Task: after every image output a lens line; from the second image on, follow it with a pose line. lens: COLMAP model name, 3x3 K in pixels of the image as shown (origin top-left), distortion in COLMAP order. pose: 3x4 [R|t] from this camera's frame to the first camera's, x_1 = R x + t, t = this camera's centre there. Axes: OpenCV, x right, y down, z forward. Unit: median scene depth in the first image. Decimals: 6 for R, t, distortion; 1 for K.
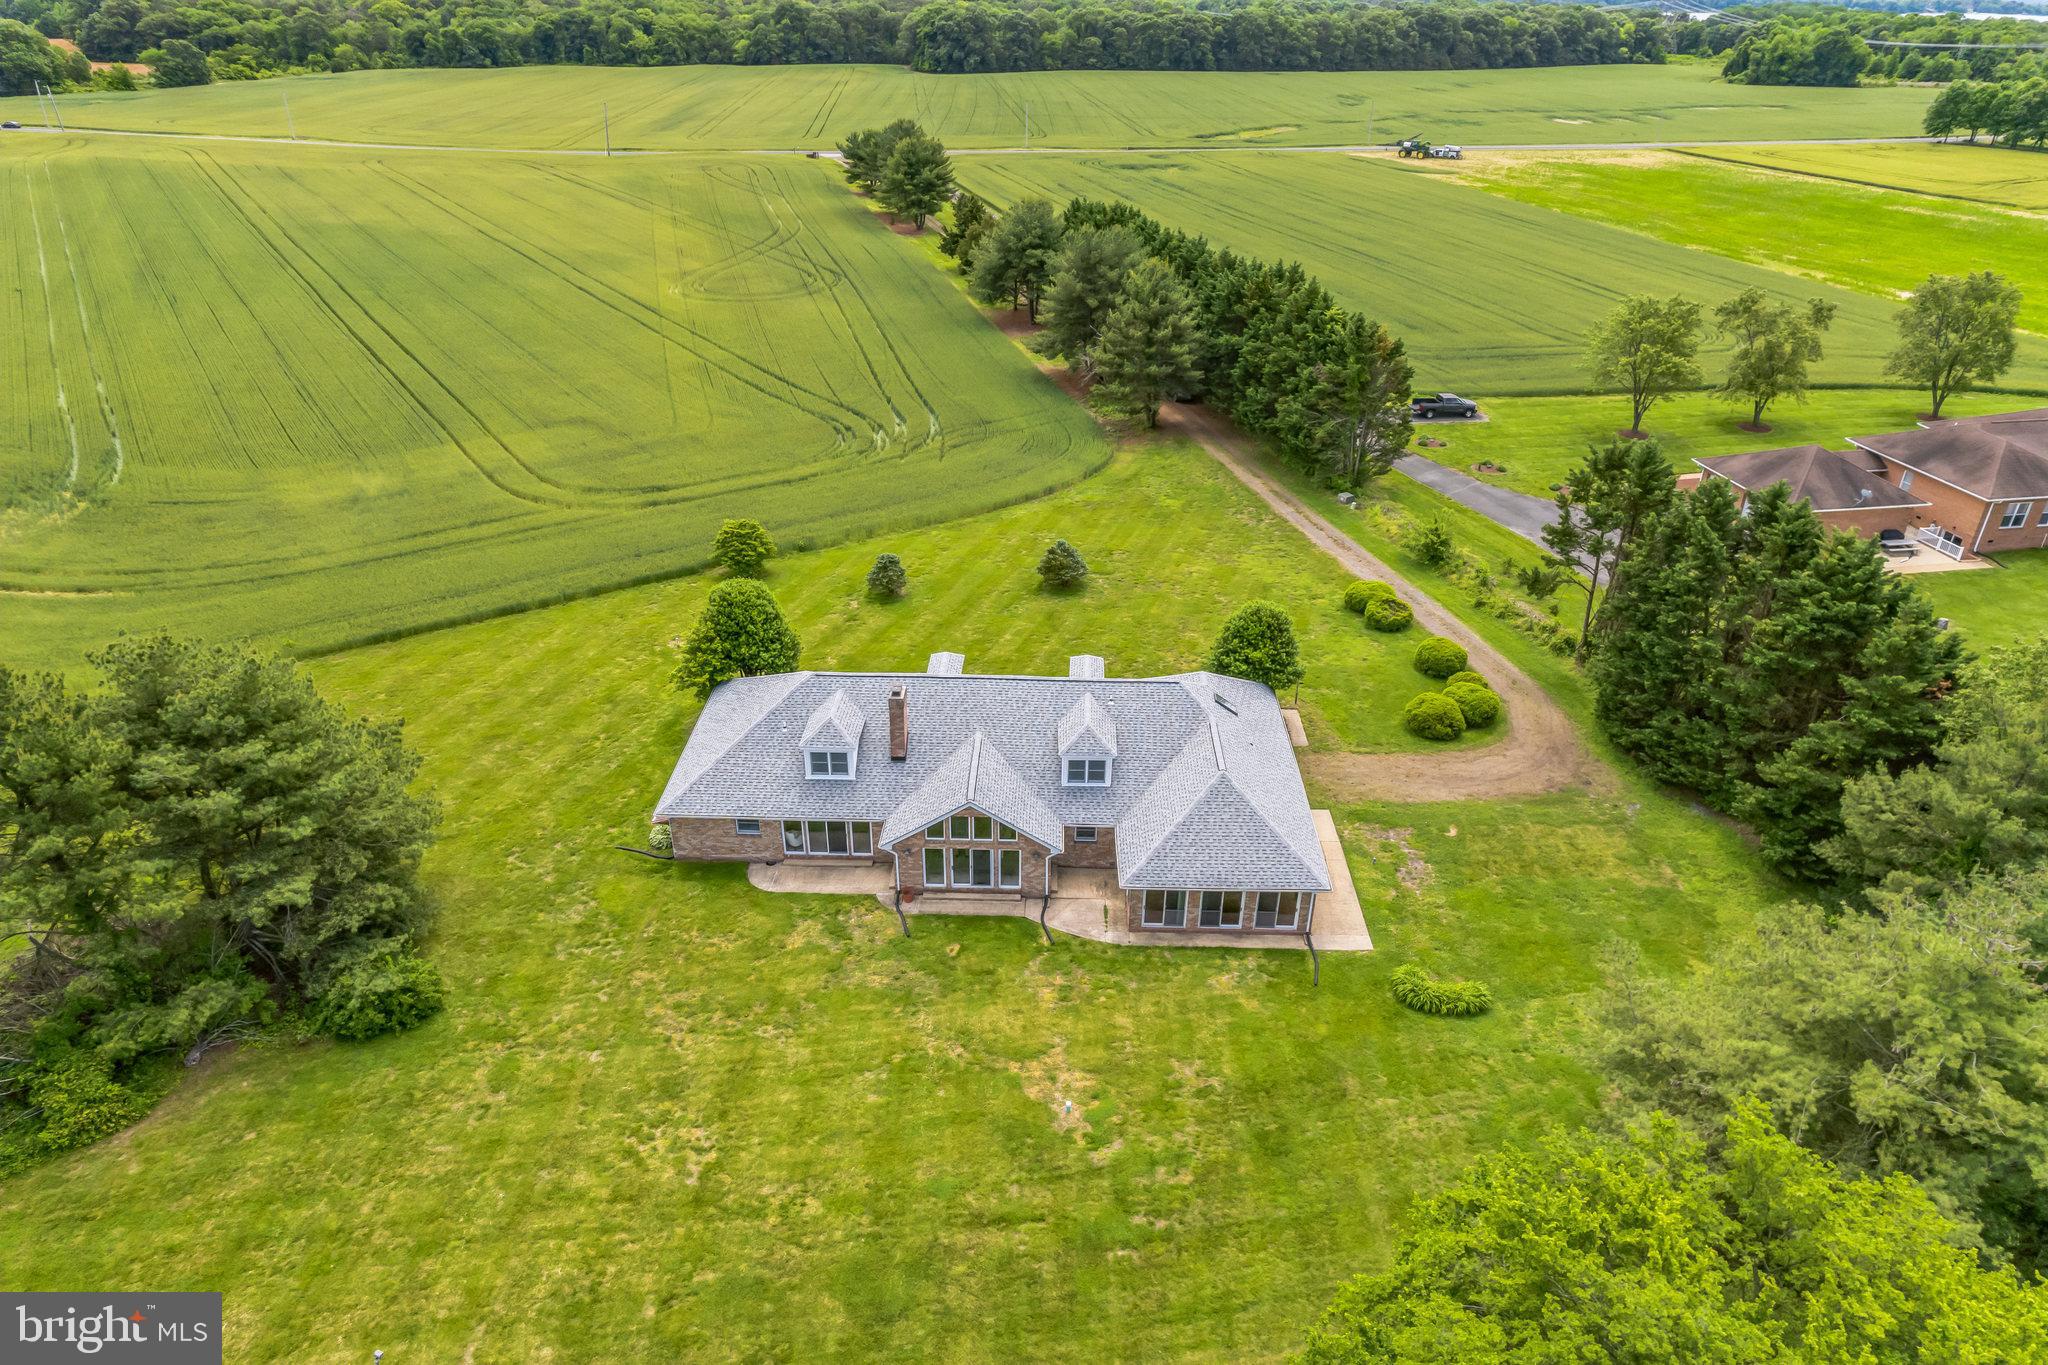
lens RADIAL K [[1288.1, 0, 1024.0], [0, 1288.1, 682.5], [0, 0, 1]] dist [-0.074394, 0.065293]
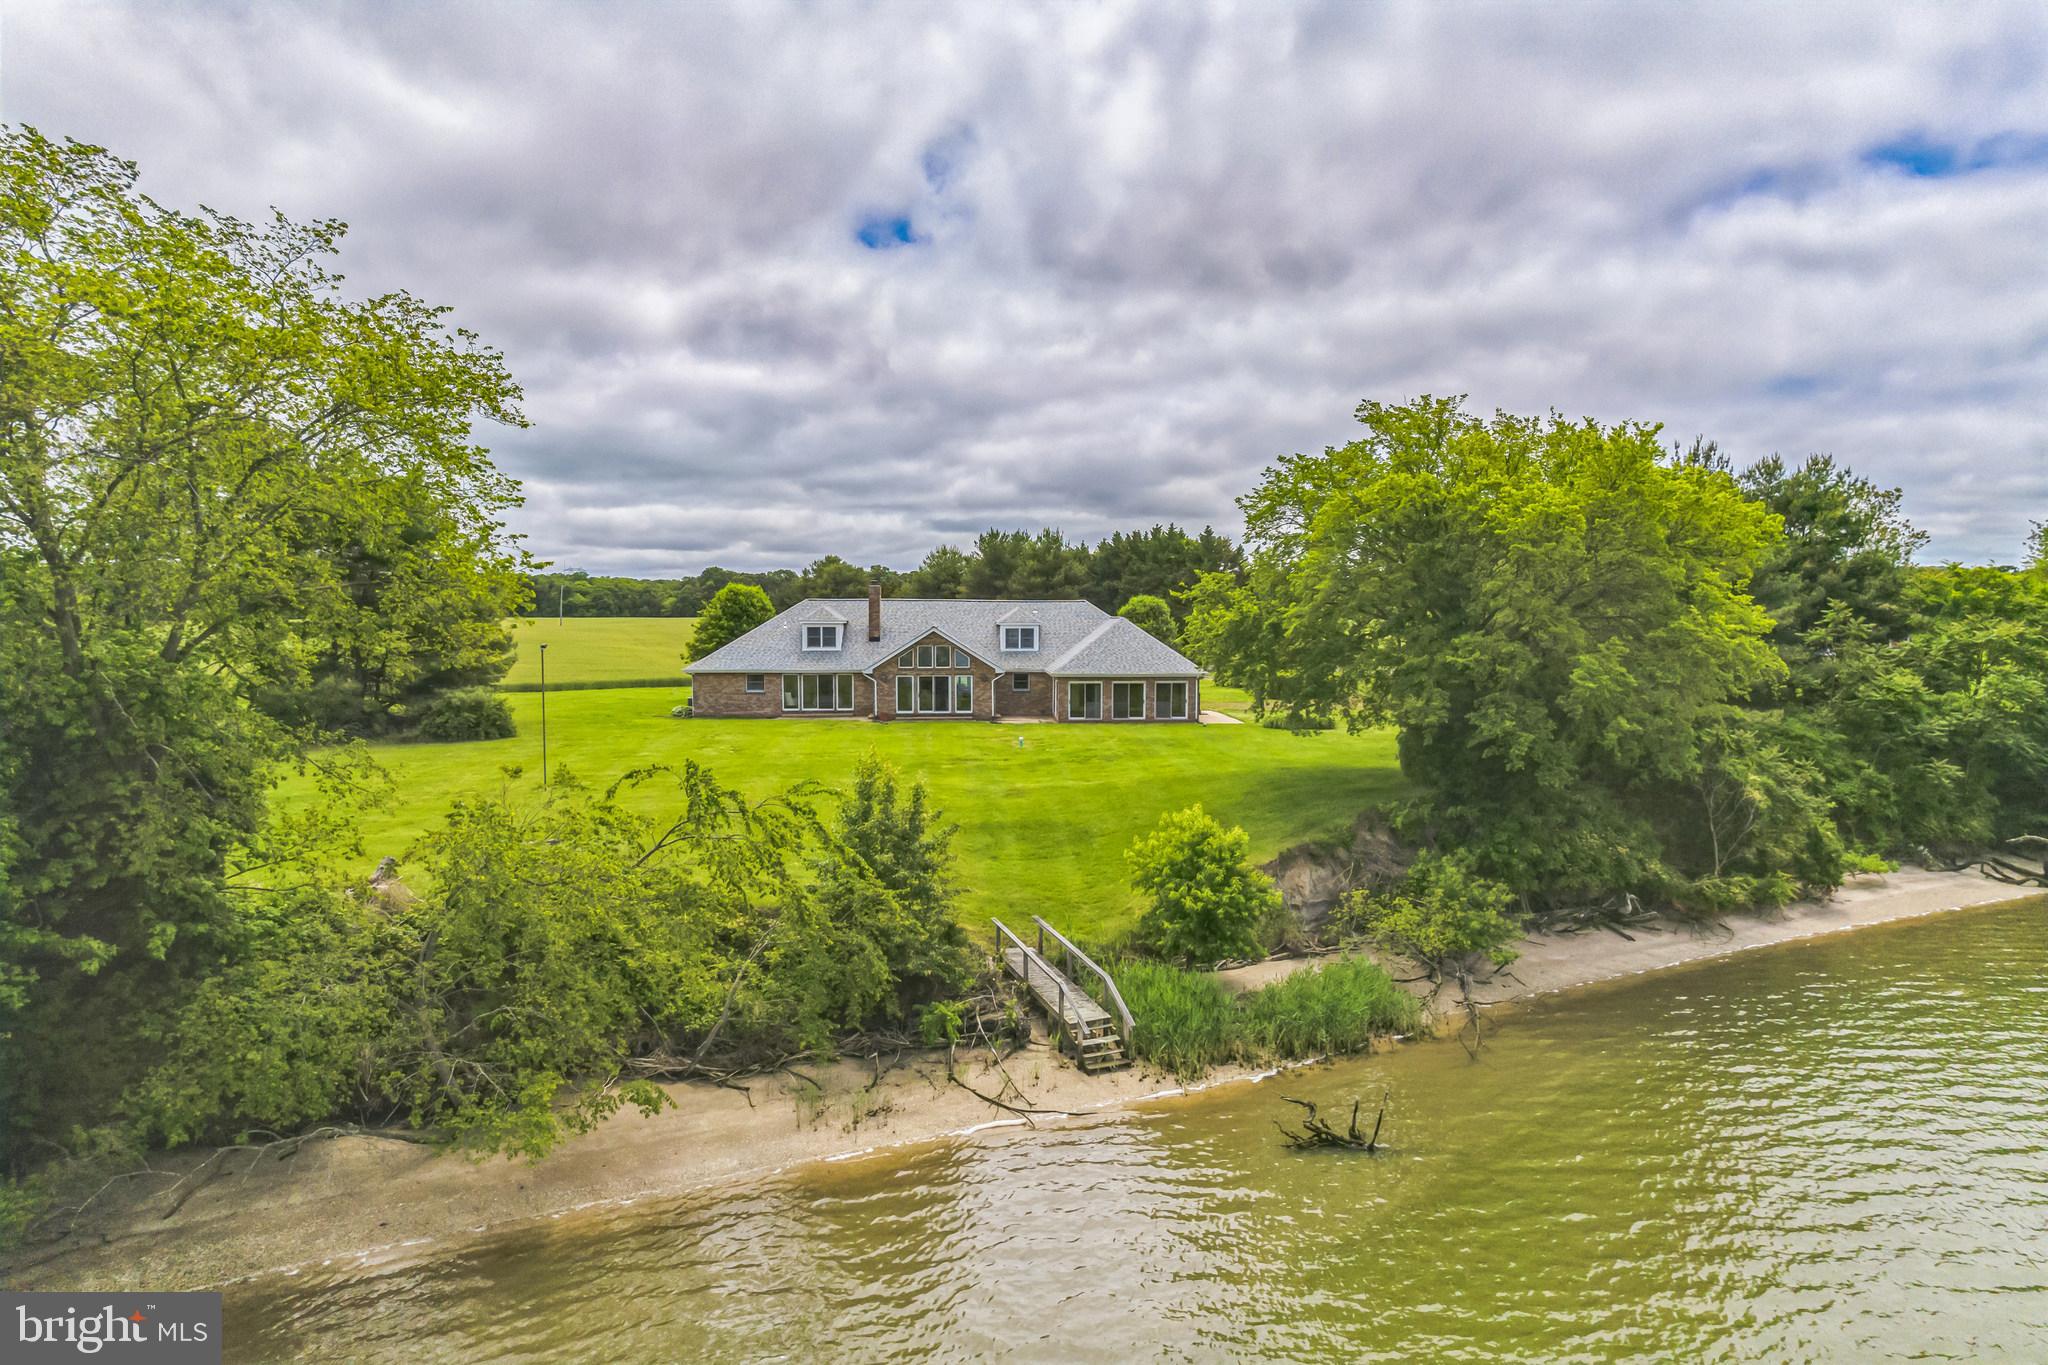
lens RADIAL K [[1254.6, 0, 1024.0], [0, 1254.6, 682.5], [0, 0, 1]] dist [-0.055289, 0.027880]
pose [[0.996505, -0.013124, 0.082494, -0.023636], [0.045207, 0.915181, -0.400499, 0.278509], [-0.070241, 0.402829, 0.912576, -0.066866]]
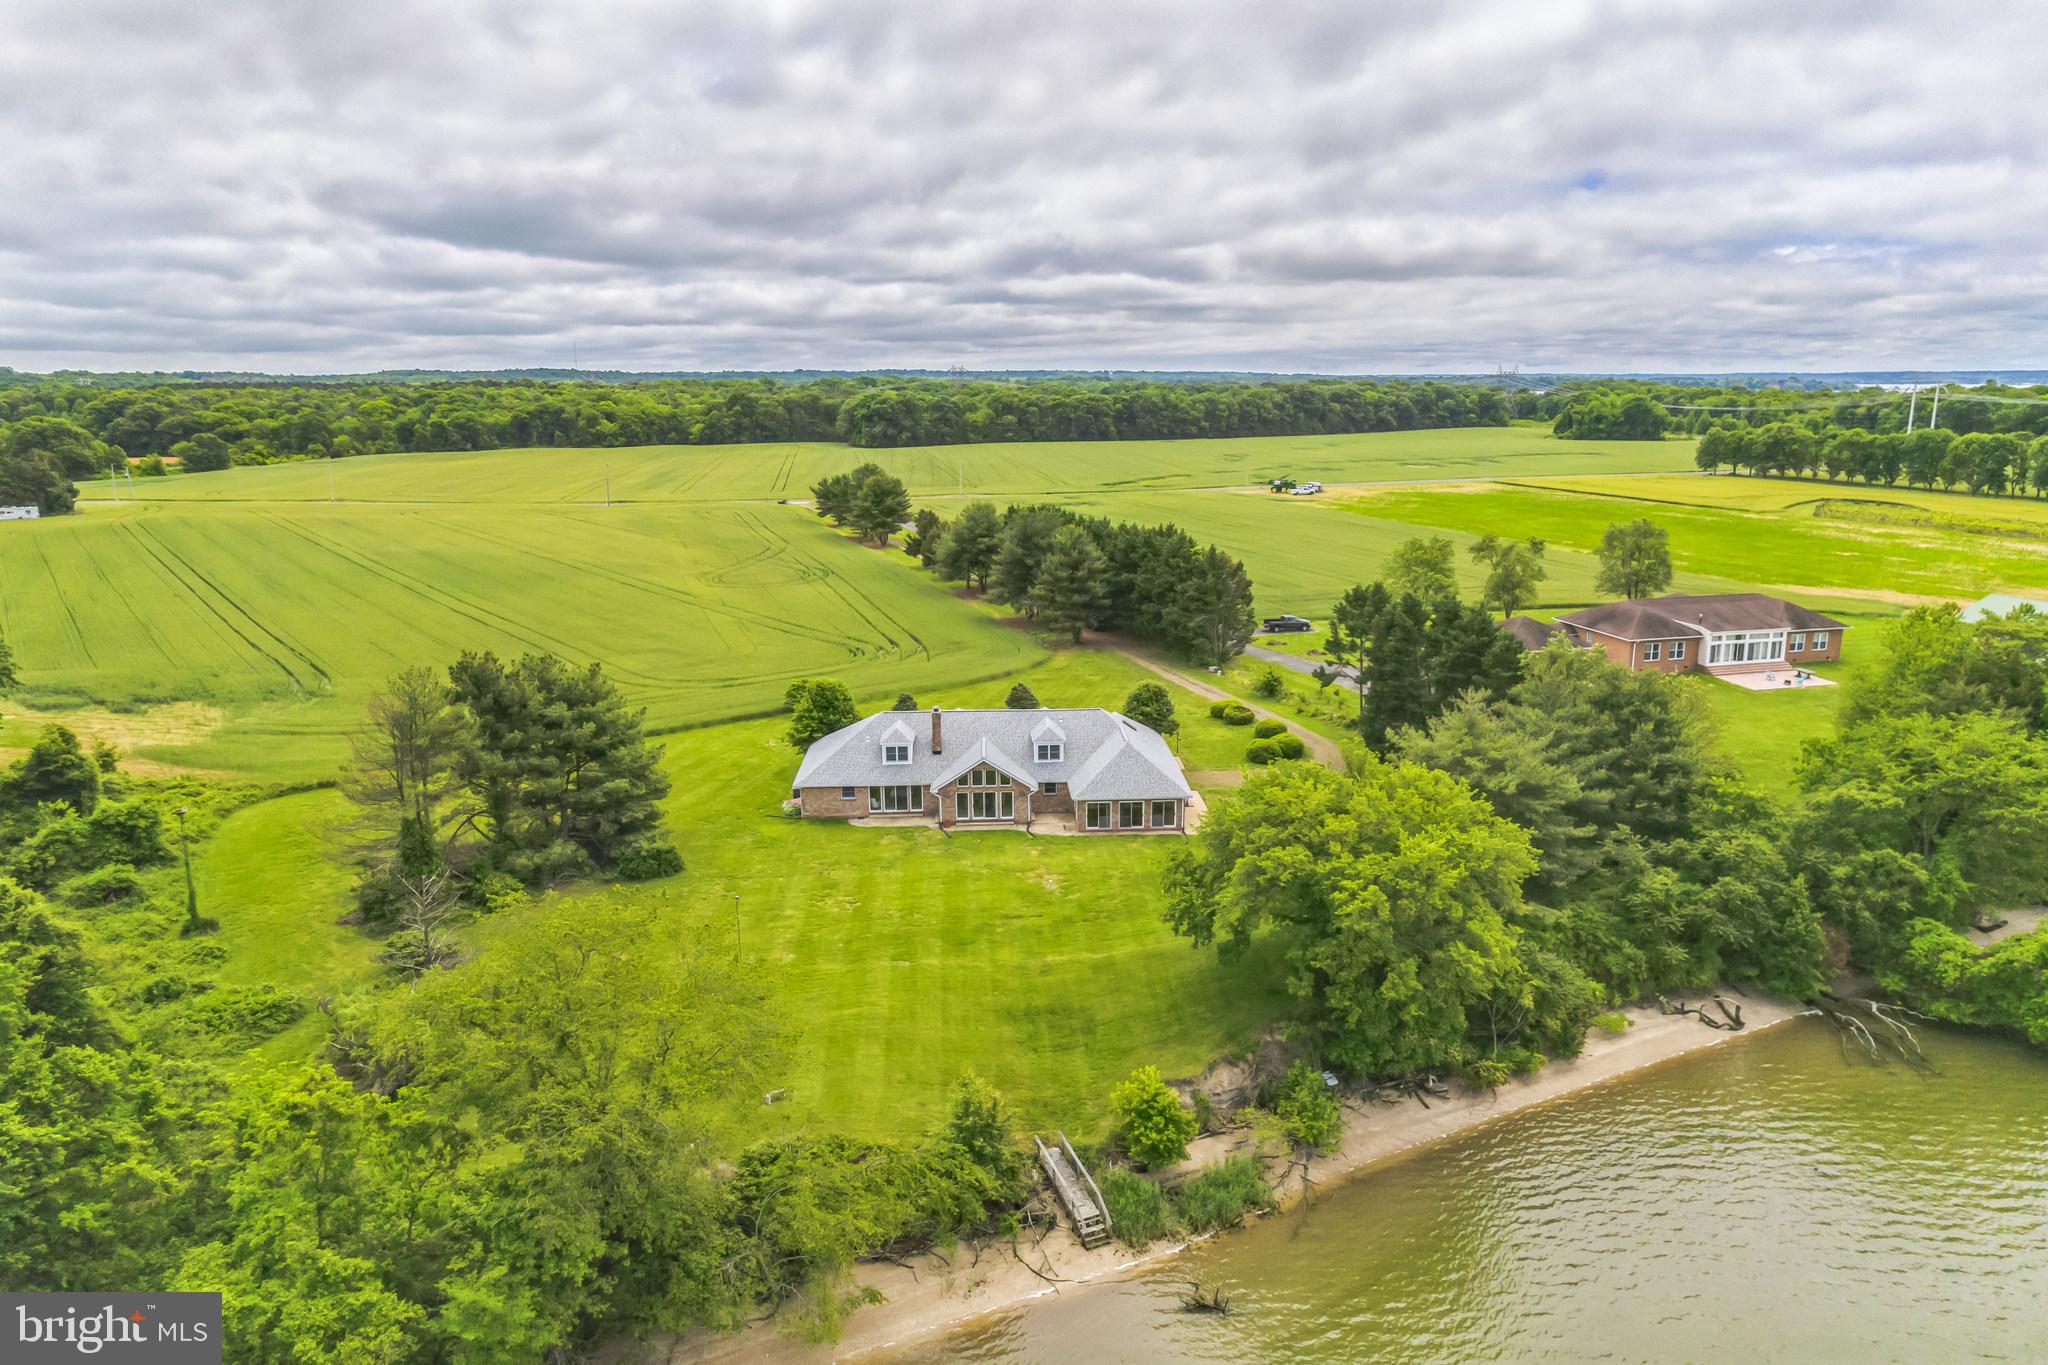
lens RADIAL K [[1254.6, 0, 1024.0], [0, 1254.6, 682.5], [0, 0, 1]] dist [-0.055289, 0.027880]
pose [[0.997929, -0.033092, 0.055168, -0.032506], [0.046301, 0.964823, -0.258790, 0.182545], [-0.044663, 0.260809, 0.964357, -0.279401]]
